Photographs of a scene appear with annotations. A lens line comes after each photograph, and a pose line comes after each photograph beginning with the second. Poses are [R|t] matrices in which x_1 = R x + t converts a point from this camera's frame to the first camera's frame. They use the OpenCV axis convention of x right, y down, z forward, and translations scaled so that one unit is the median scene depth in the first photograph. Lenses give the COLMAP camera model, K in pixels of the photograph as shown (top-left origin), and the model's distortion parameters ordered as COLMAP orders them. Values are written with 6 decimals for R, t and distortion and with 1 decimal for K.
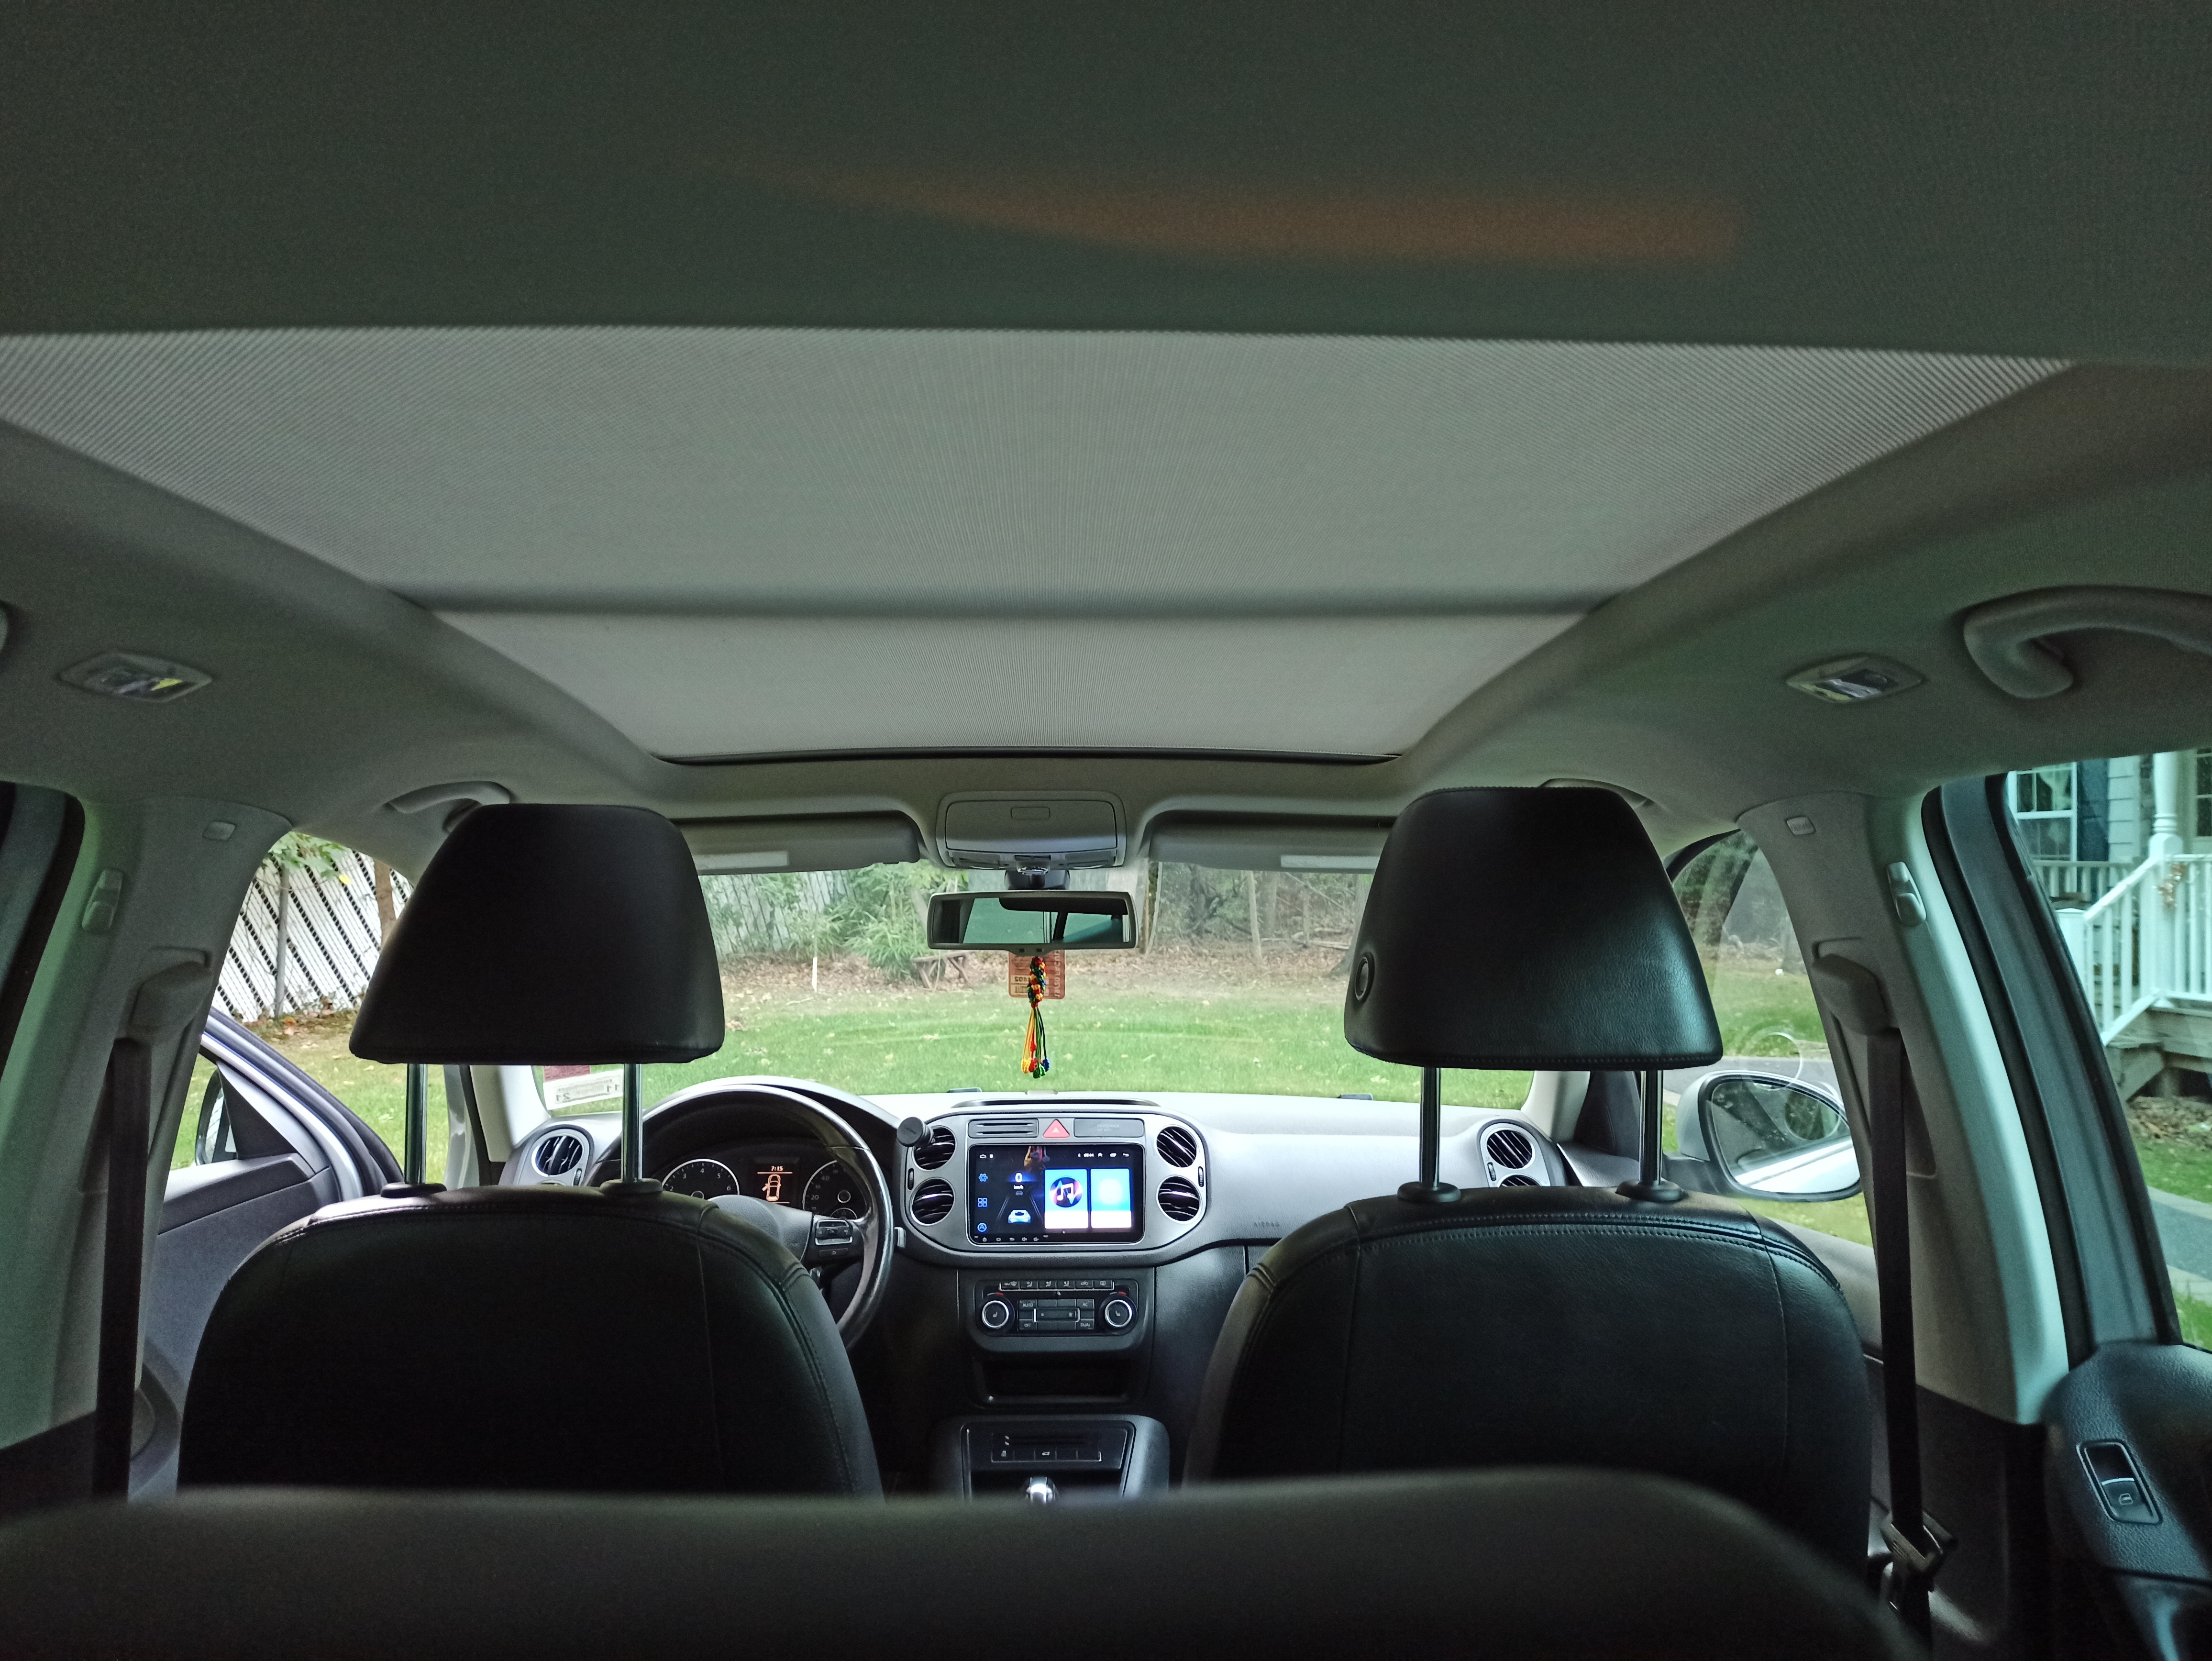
lens RADIAL K [[1648.4, 0, 1106.0], [0, 1648.4, 830.5], [0, 0, 1]] dist [0.021342, 0.003027]
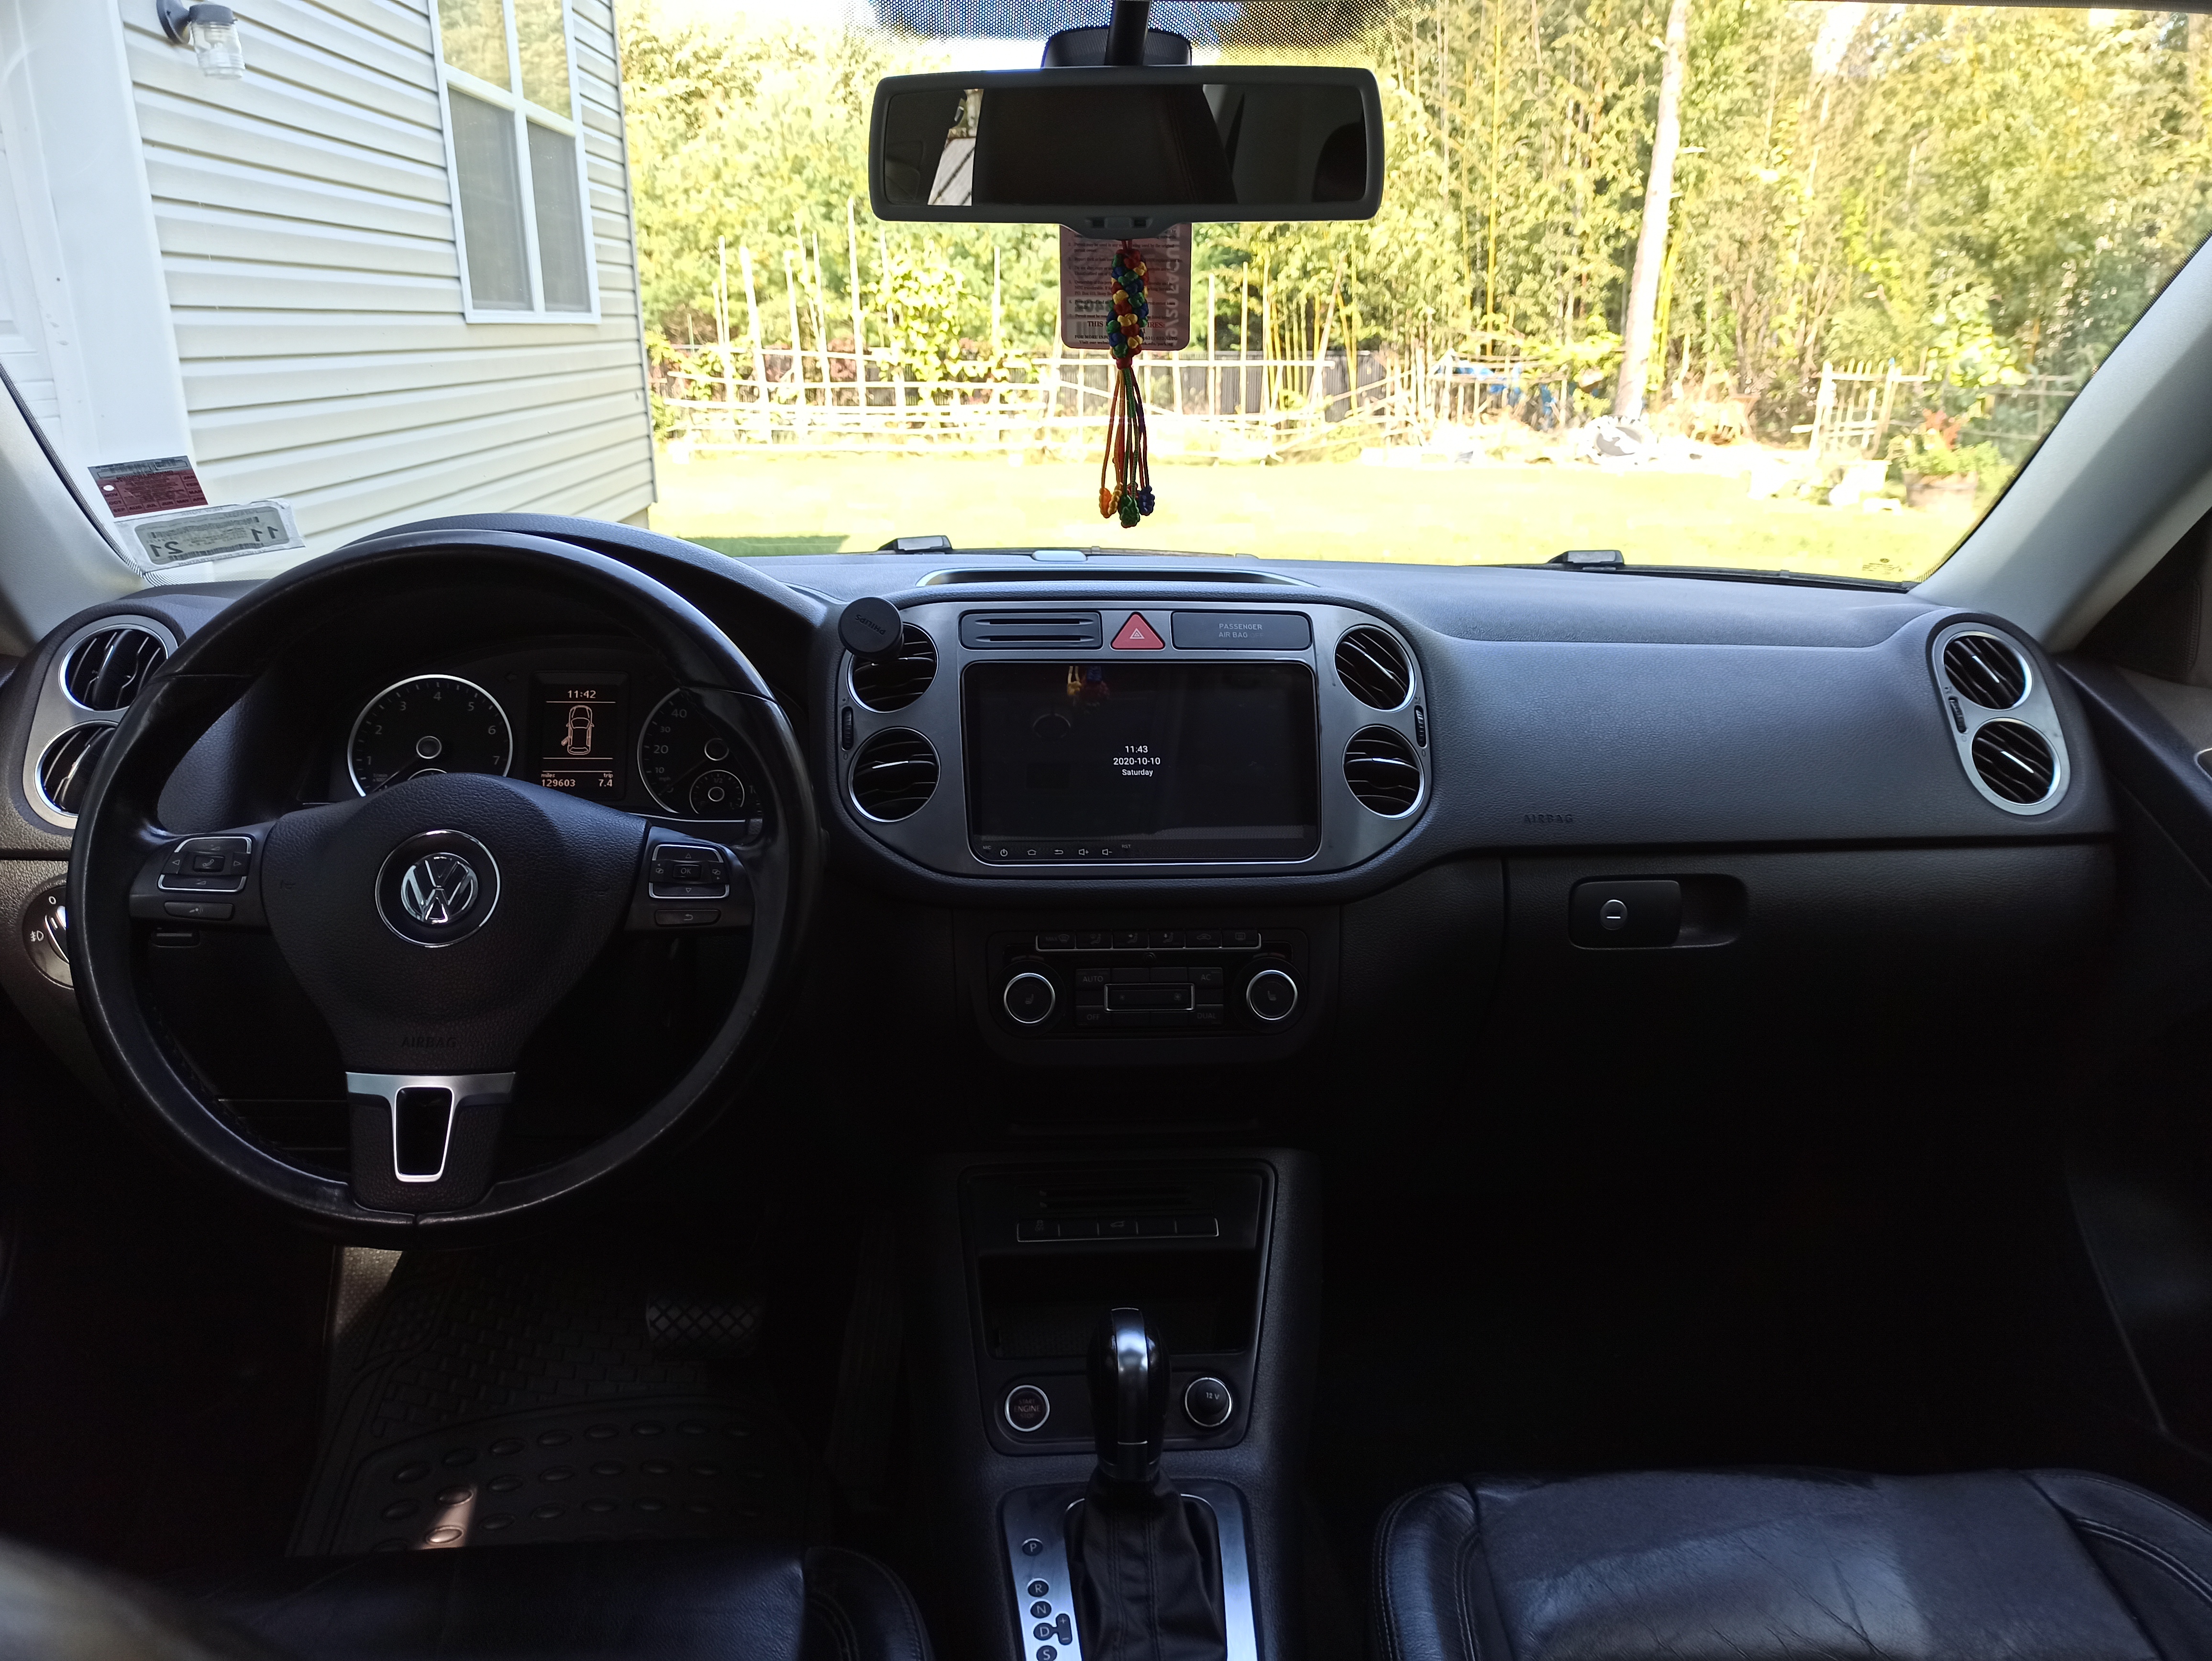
lens RADIAL K [[1648.4, 0, 1106.0], [0, 1648.4, 830.5], [0, 0, 1]] dist [0.021342, 0.003027]
pose [[0.997933, 0.000660, 0.064265, -0.073043], [-0.021704, 0.944661, 0.327331, 0.076299], [-0.060493, -0.328049, 0.942722, 0.520367]]
